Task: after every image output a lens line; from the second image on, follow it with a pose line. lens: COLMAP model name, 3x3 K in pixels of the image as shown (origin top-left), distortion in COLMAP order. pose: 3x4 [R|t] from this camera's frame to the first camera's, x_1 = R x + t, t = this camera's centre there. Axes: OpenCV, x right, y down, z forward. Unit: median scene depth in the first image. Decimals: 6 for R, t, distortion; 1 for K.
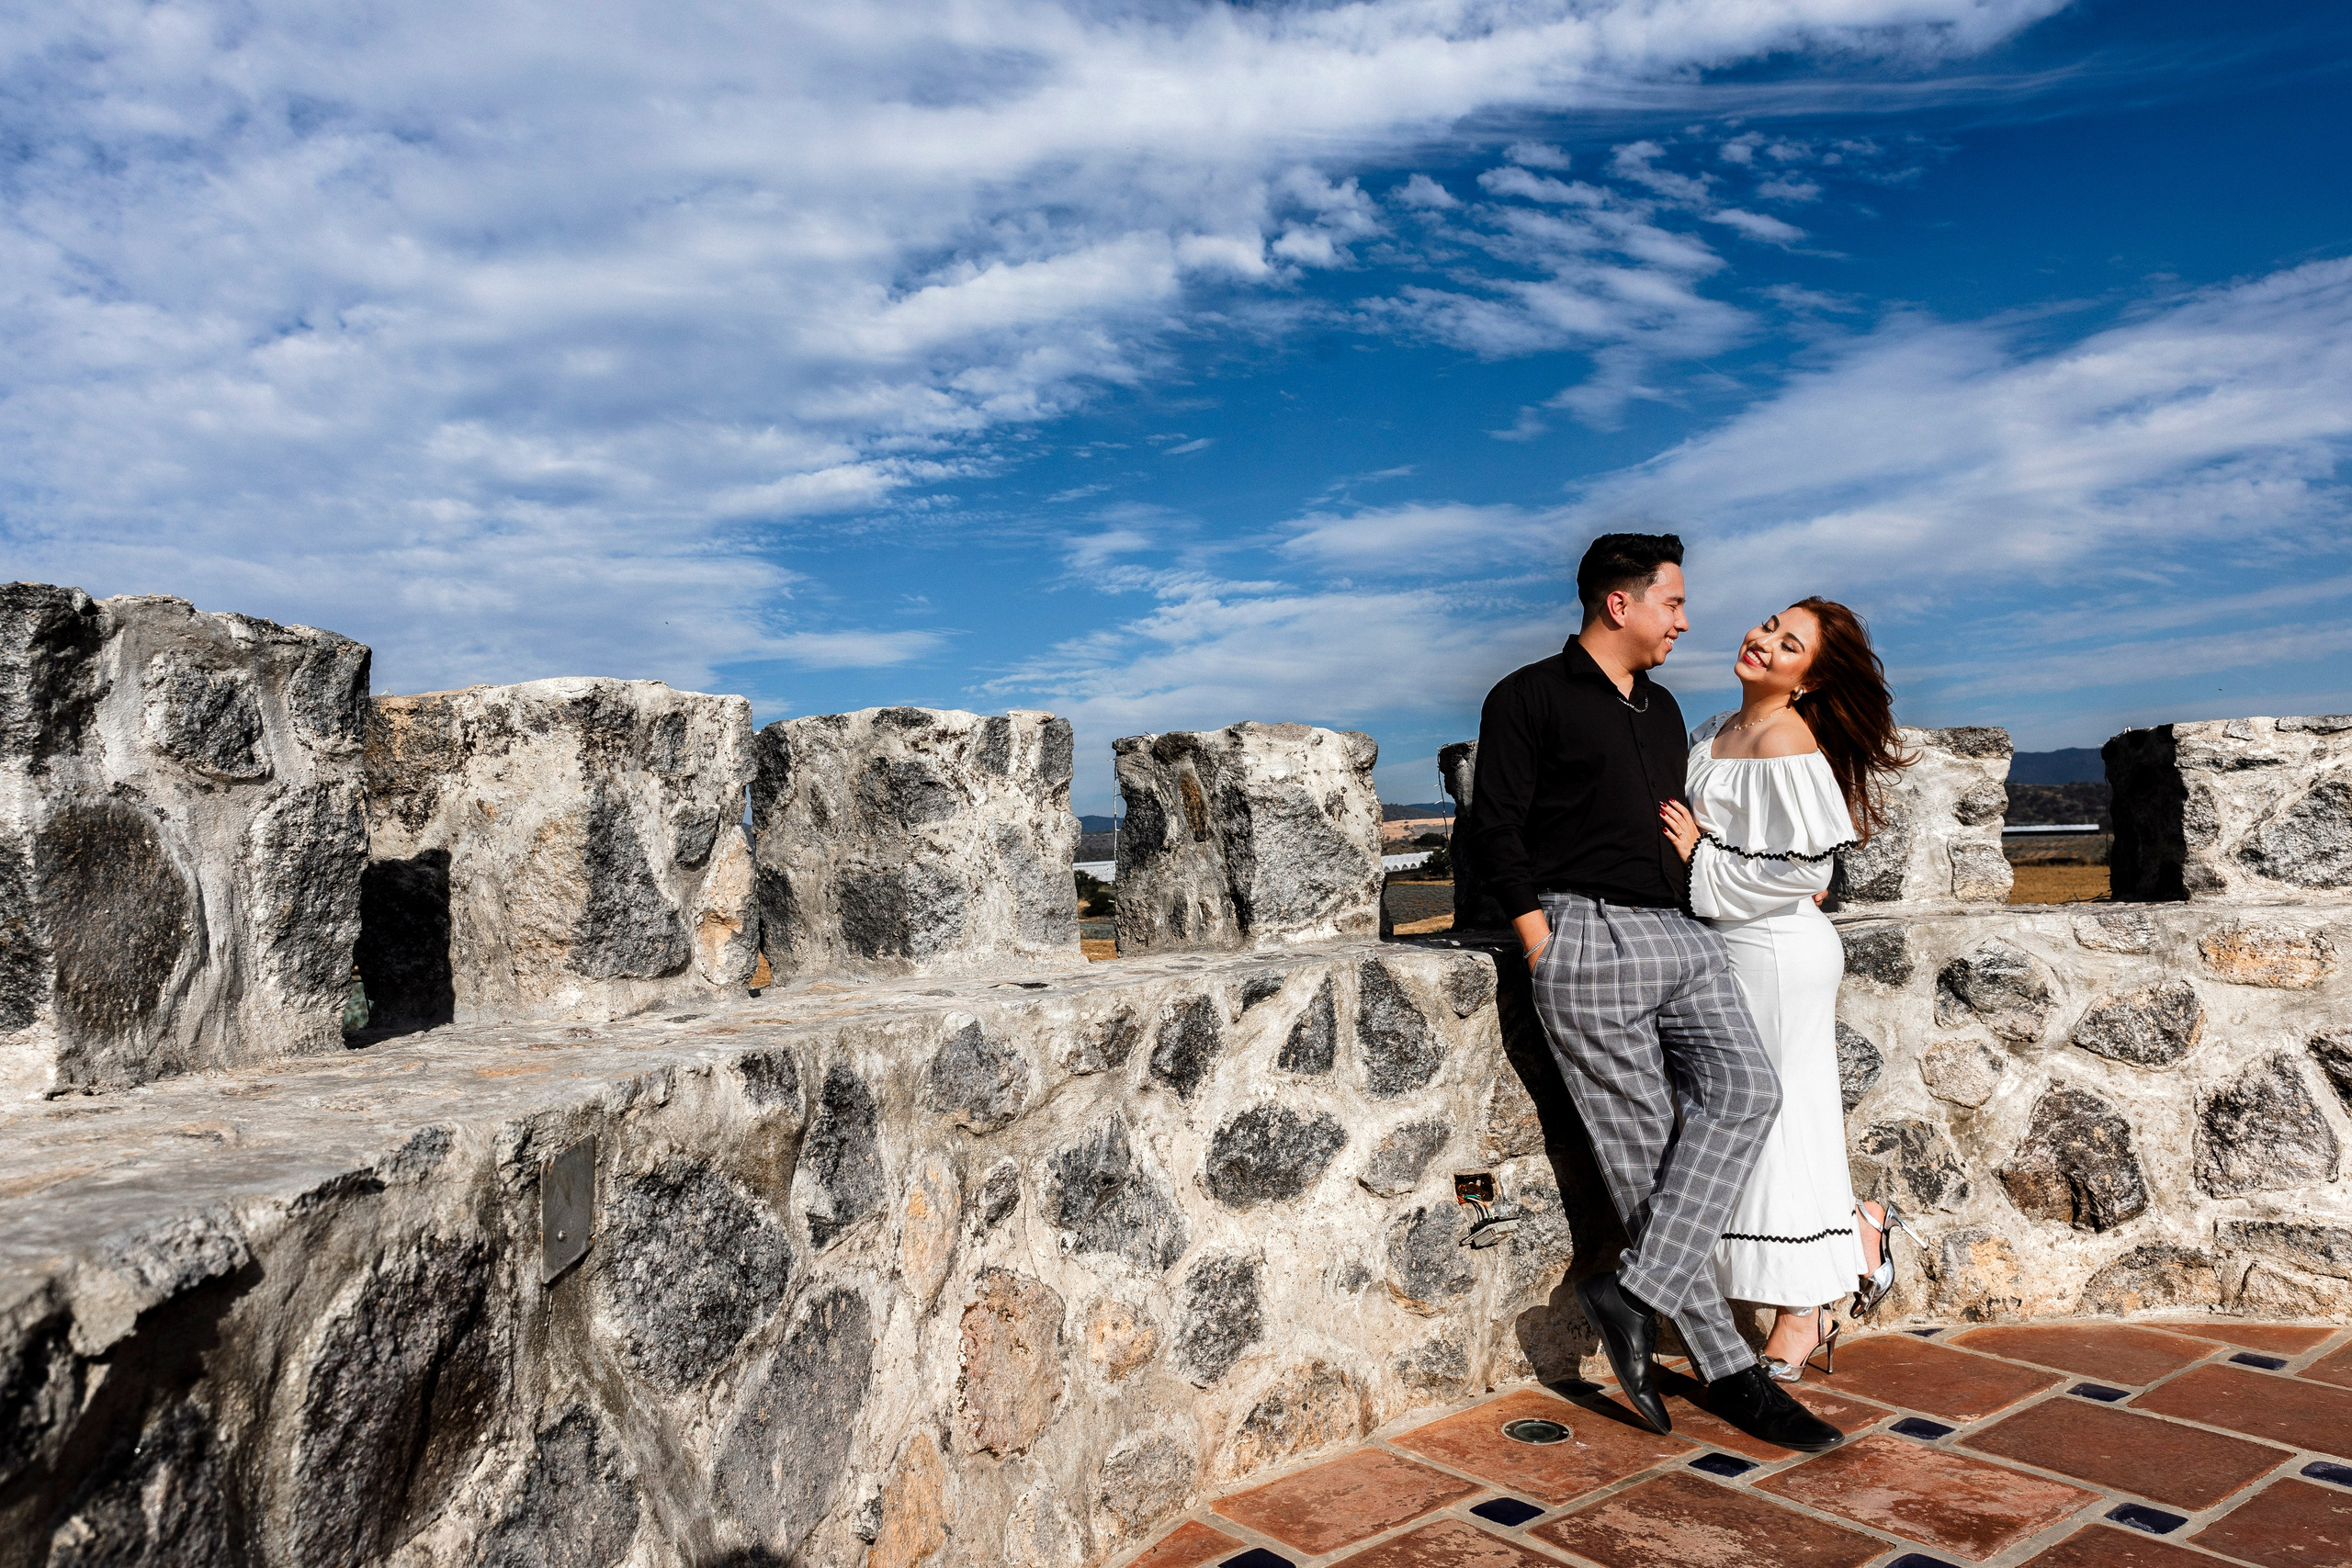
lens RADIAL K [[1568.9, 0, 1176.0], [0, 1568.9, 784.0], [0, 0, 1]] dist [0.001255, -0.000501]
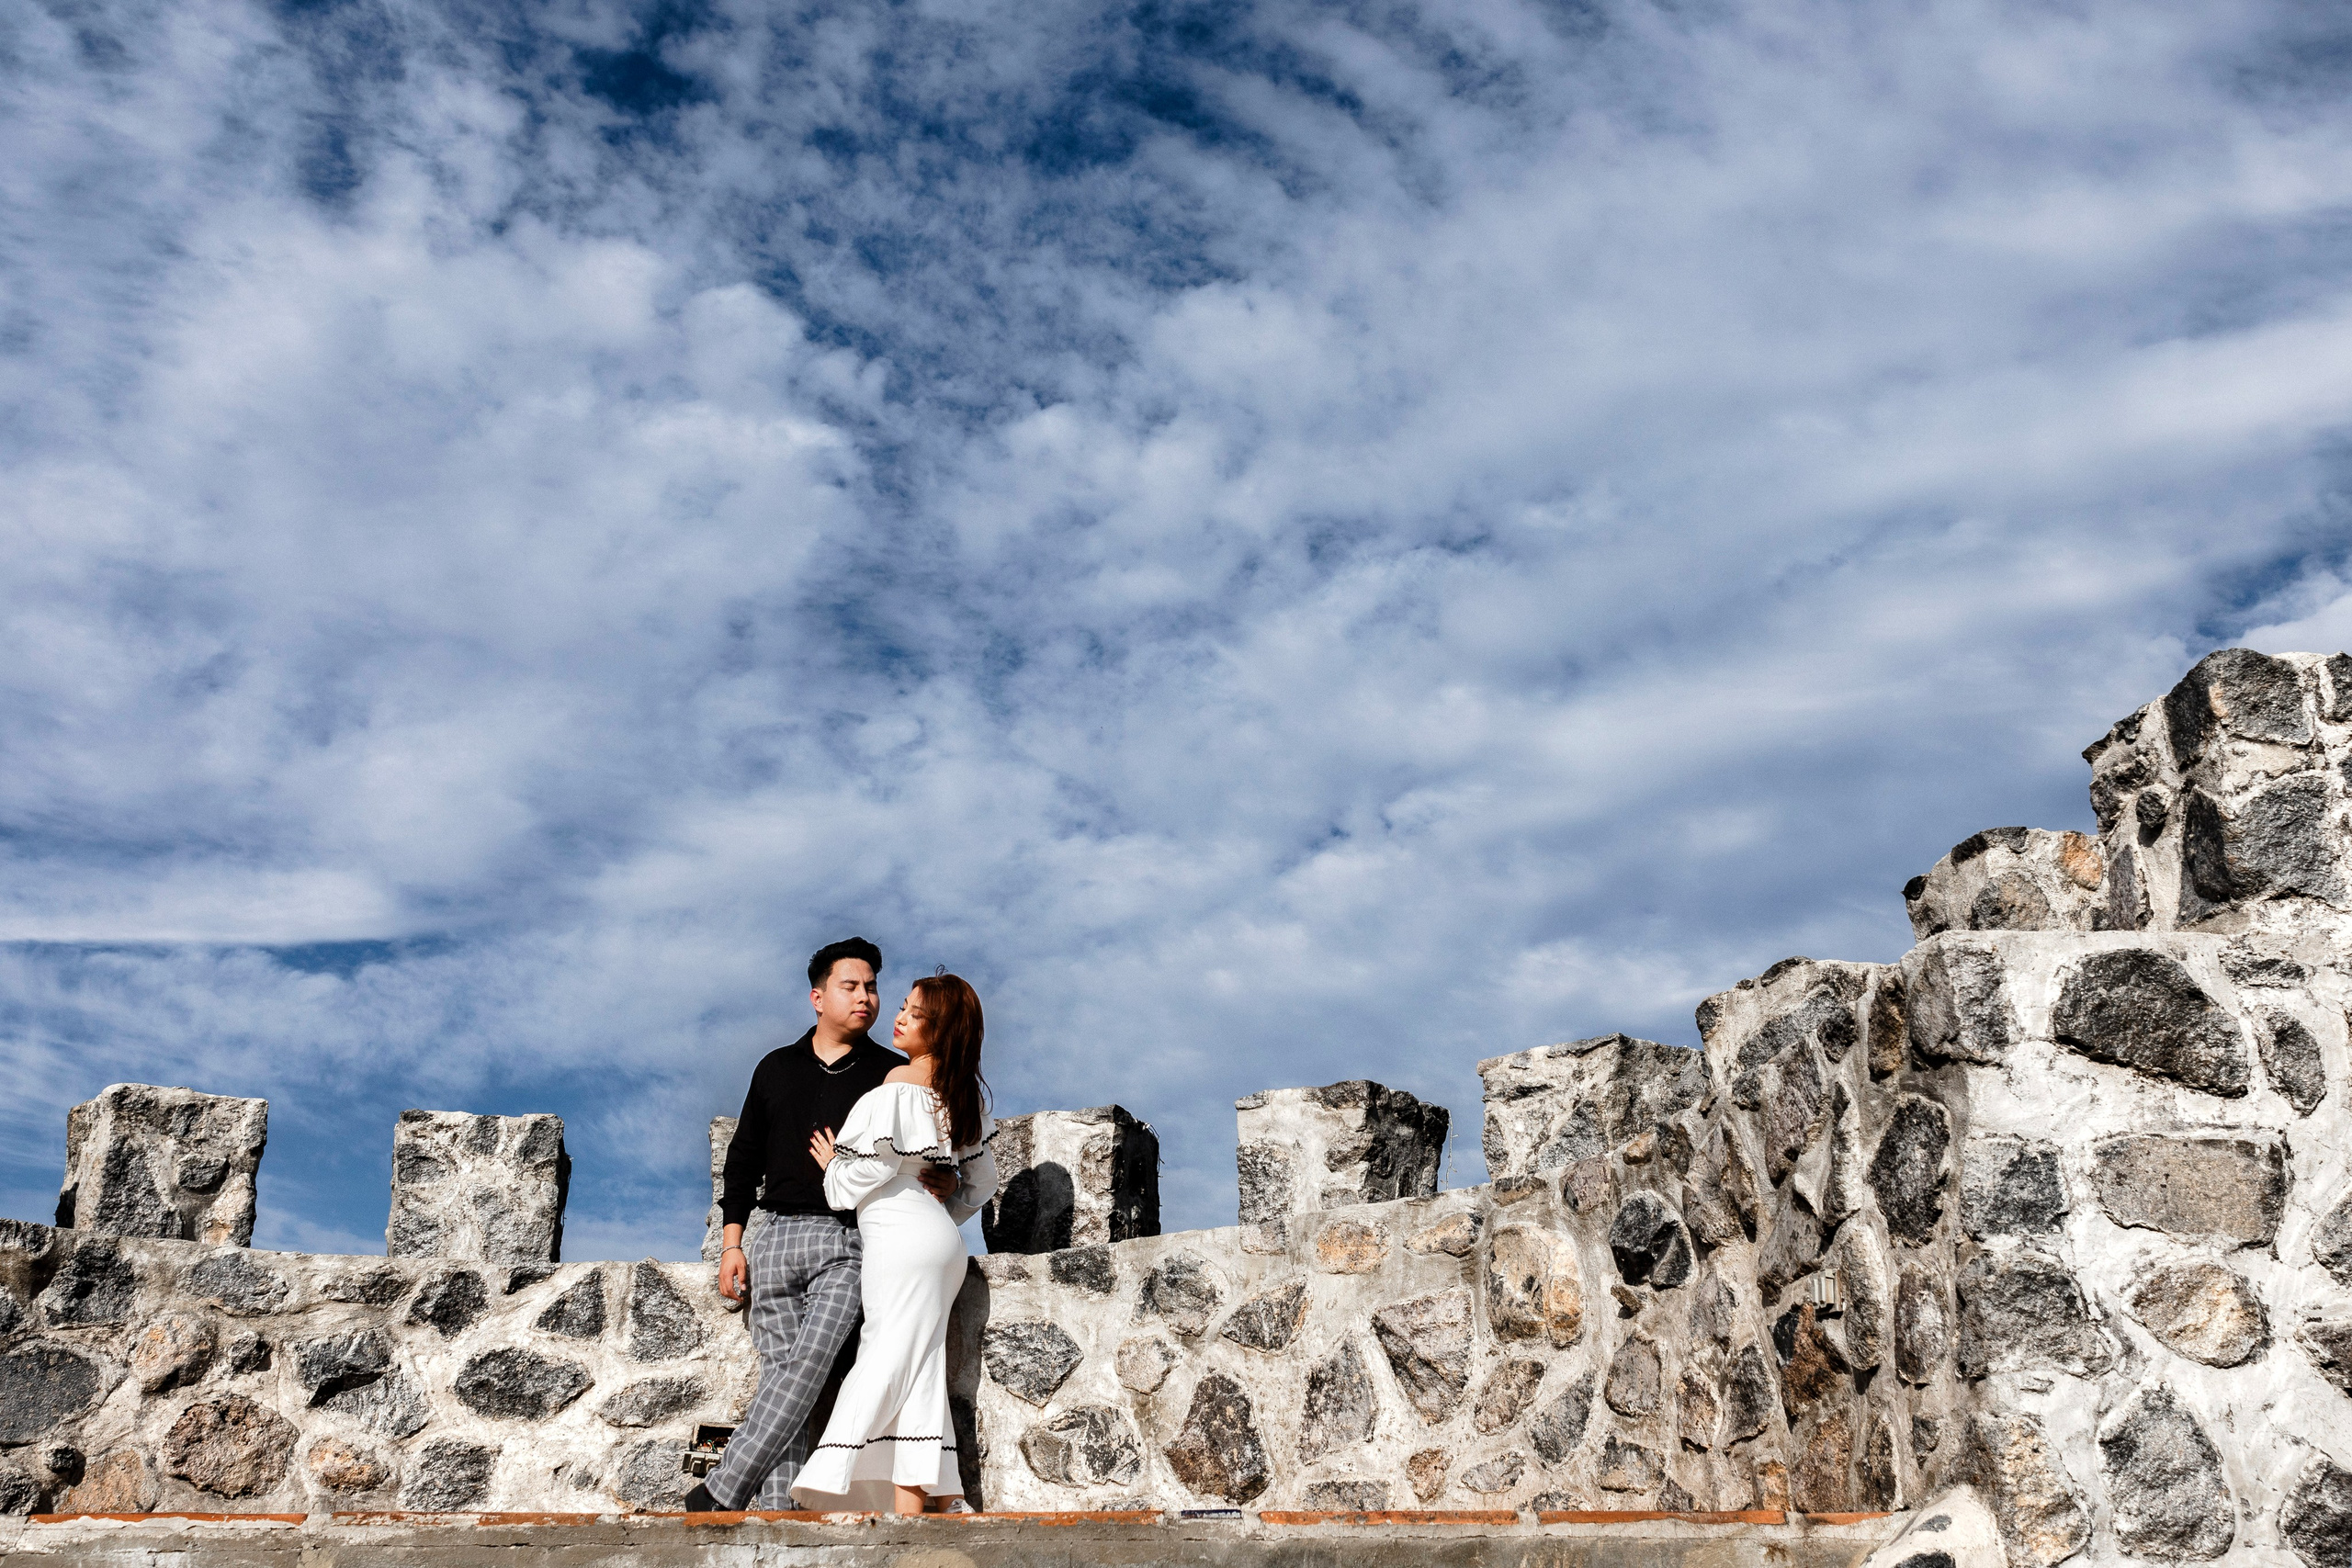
lens RADIAL K [[2494.2, 0, 1270.6], [0, 2494.2, 789.9], [0, 0, 1]] dist [-0.013816, 0.026827]
pose [[0.862932, -0.144504, -0.484218, 1.682666], [0.006712, 0.961434, -0.274956, 0.309066], [0.505275, 0.234018, 0.830622, -0.650634]]
